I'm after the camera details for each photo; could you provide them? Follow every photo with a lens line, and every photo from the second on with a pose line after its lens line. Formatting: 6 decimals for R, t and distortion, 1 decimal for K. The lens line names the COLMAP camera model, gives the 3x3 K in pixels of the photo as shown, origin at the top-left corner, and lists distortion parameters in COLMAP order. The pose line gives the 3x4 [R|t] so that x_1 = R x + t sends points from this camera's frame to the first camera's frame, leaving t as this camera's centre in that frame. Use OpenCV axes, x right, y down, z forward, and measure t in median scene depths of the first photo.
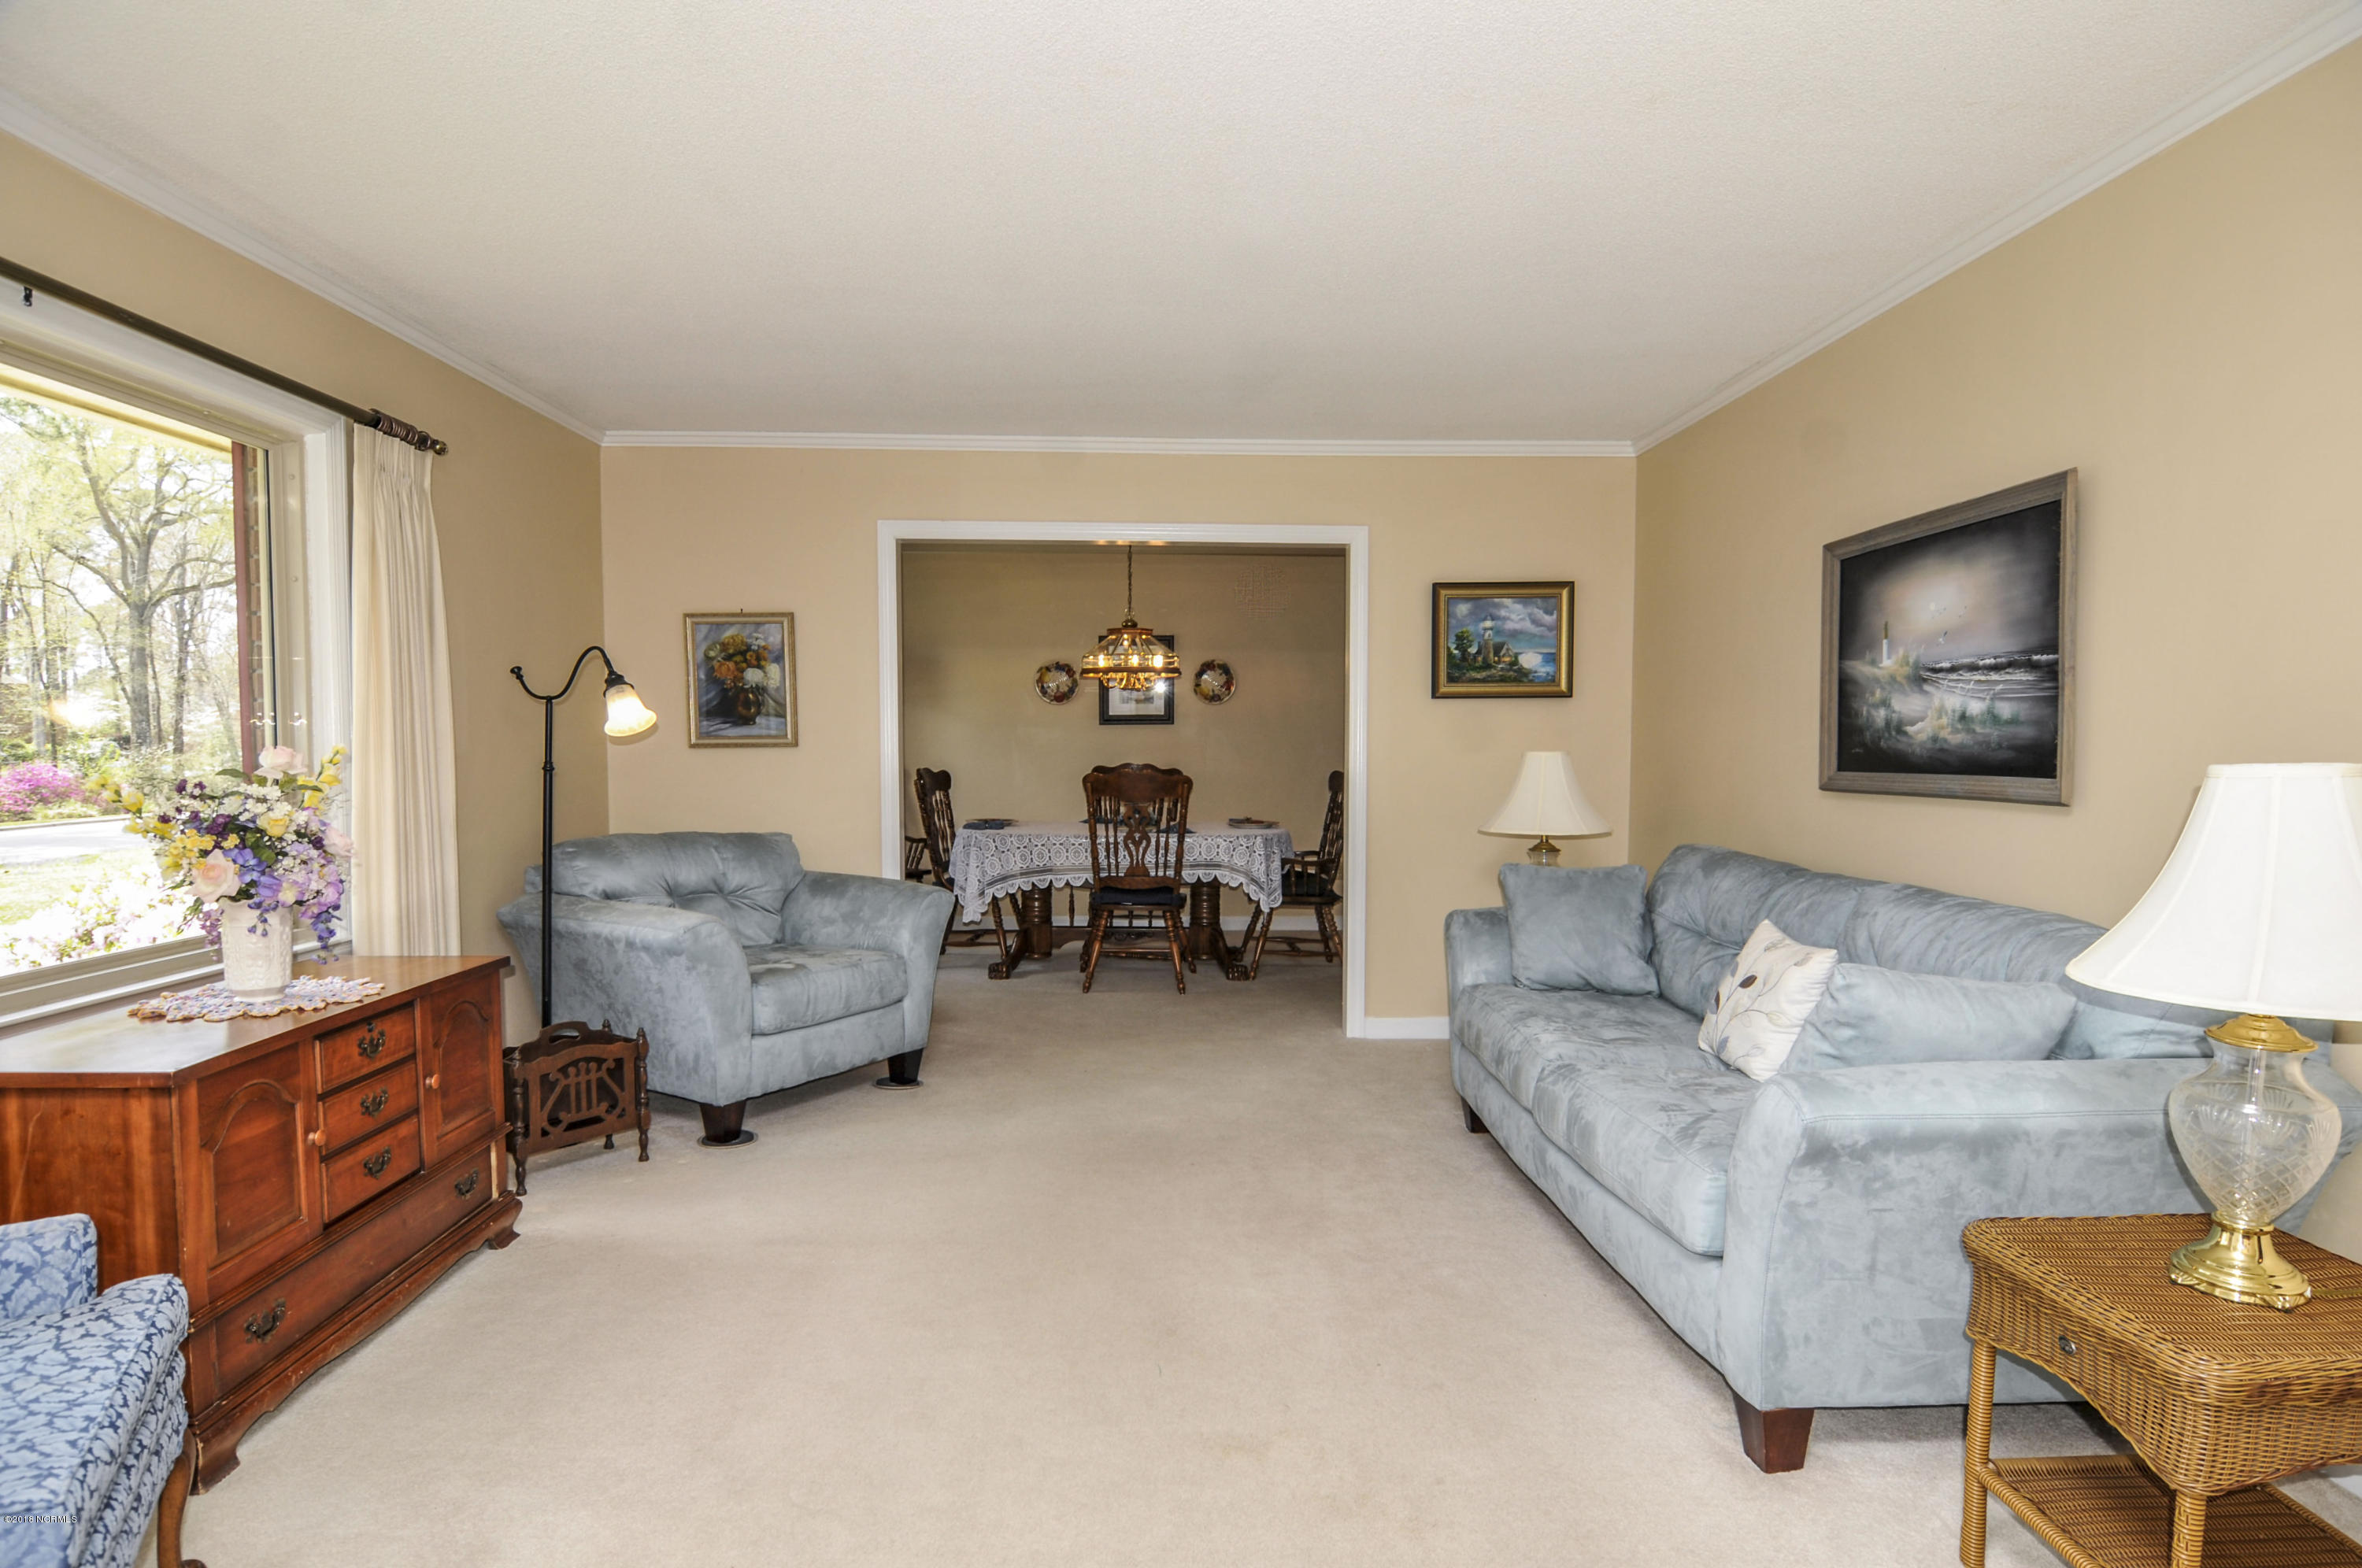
lens RADIAL K [[1295.7, 0, 1181.2], [0, 1295.7, 798.5], [0, 0, 1]] dist [-0.007032, -0.001450]
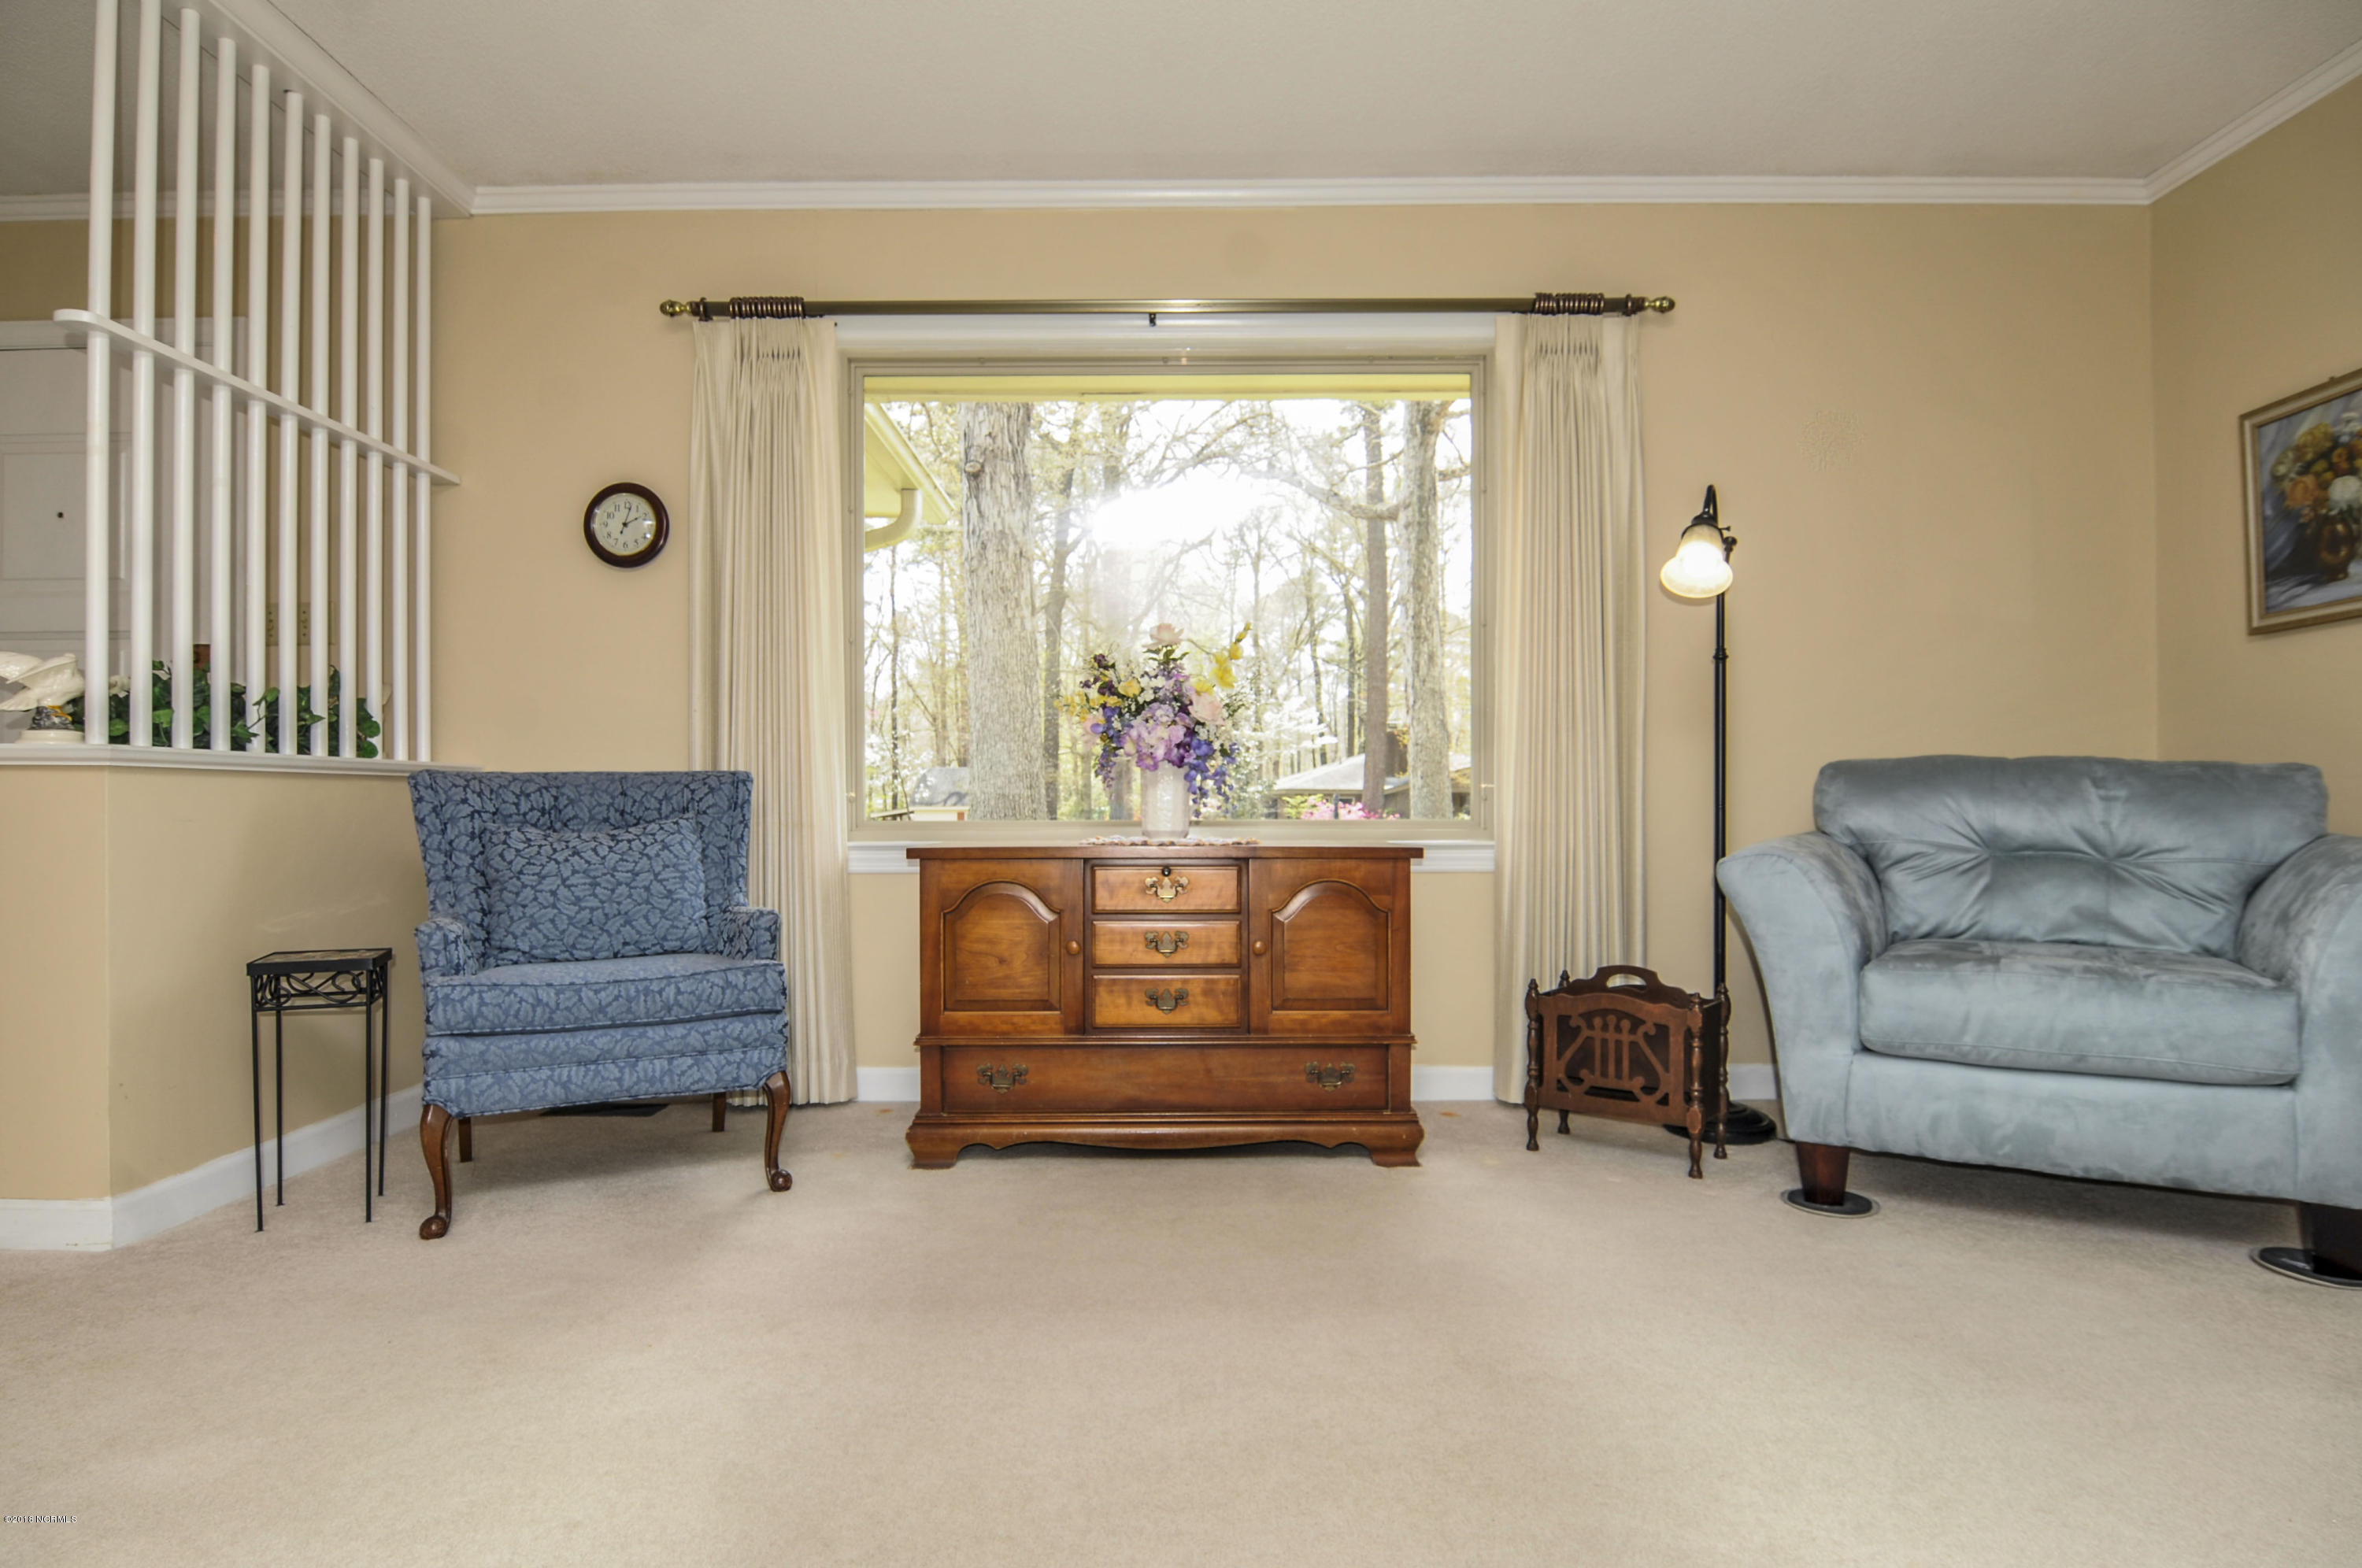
lens RADIAL K [[1295.7, 0, 1181.0], [0, 1295.7, 791.2], [0, 0, 1]] dist [-0.007032, -0.001450]
pose [[-0.029449, -0.008113, -0.999533, 0.357470], [-0.043221, 0.999042, -0.006836, 0.090502], [0.998631, 0.043000, -0.029771, 0.810687]]
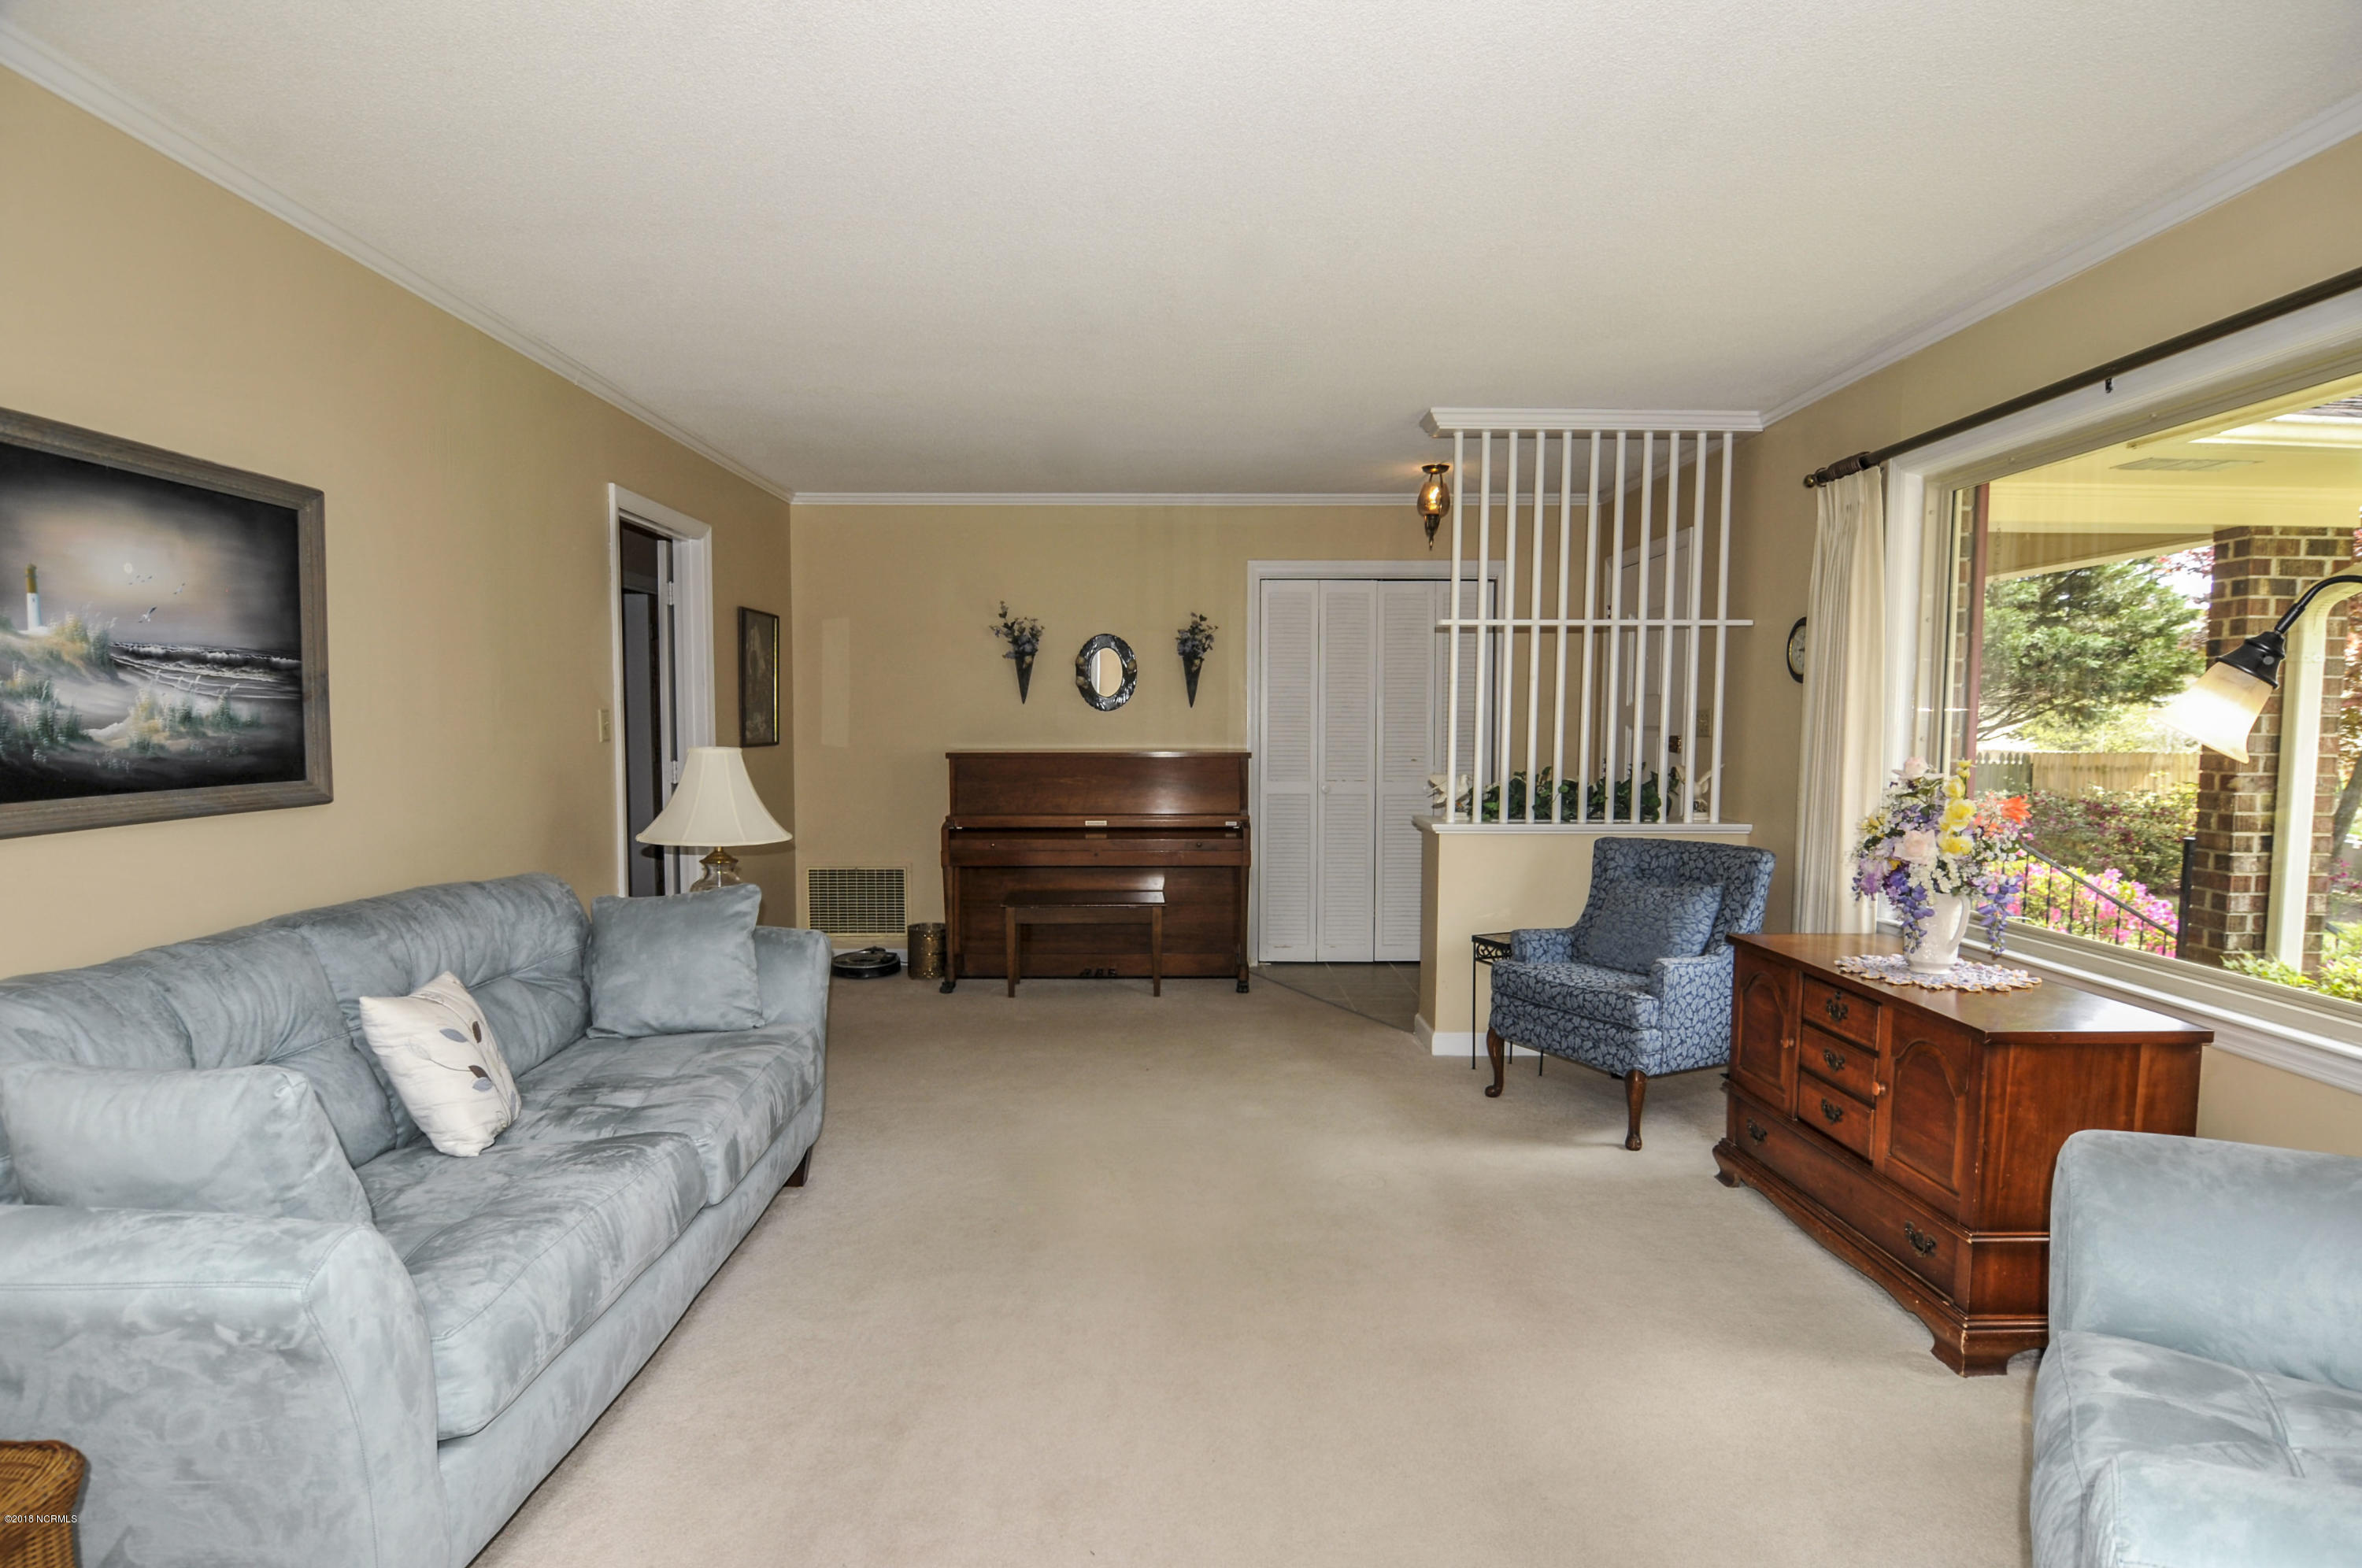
lens RADIAL K [[1295.7, 0, 1183.7], [0, 1295.7, 783.3], [0, 0, 1]] dist [-0.007032, -0.001450]
pose [[-0.999956, -0.007497, 0.005708, -0.029913], [-0.006924, 0.995497, 0.094538, -0.096117], [-0.006391, 0.094494, -0.995505, 1.685434]]
